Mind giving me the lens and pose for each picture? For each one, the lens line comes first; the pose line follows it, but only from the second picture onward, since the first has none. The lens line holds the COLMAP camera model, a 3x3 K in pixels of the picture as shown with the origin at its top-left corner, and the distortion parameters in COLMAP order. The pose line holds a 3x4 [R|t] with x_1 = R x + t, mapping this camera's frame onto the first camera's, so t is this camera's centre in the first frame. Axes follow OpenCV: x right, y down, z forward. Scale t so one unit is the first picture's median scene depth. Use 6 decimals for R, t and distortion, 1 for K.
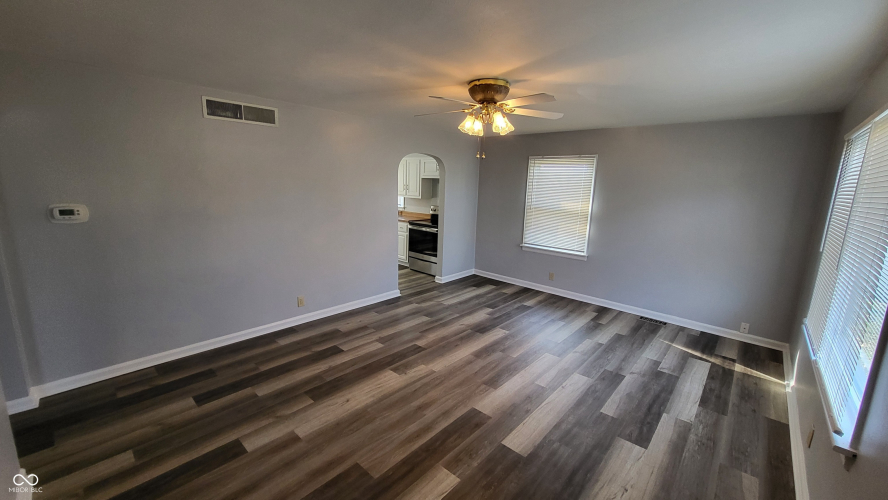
lens RADIAL K [[350.2, 0, 445.4], [0, 350.2, 250.8], [0, 0, 1]] dist [-0.001740, -0.000646]
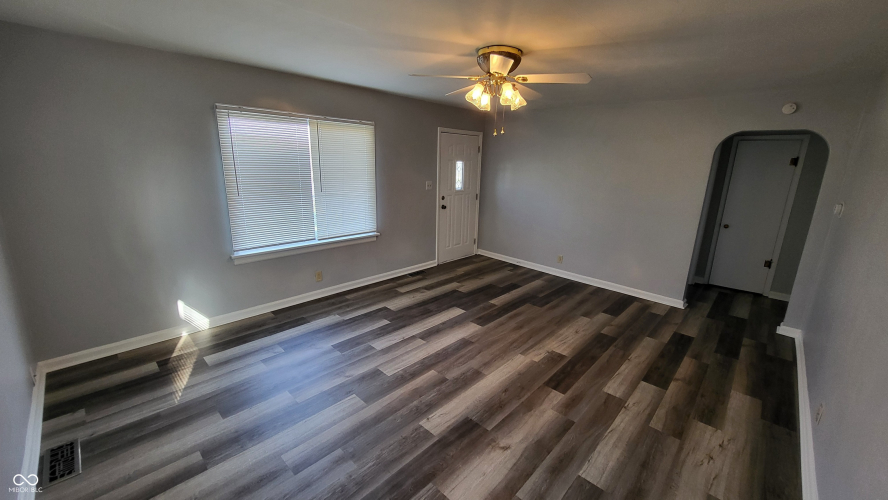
lens RADIAL K [[350.2, 0, 450.3], [0, 350.2, 249.4], [0, 0, 1]] dist [-0.001740, -0.000646]
pose [[-0.998055, -0.062112, -0.005370, 0.191586], [-0.058486, 0.902992, 0.425658, -0.333251], [-0.021589, 0.425144, -0.904868, 1.750579]]
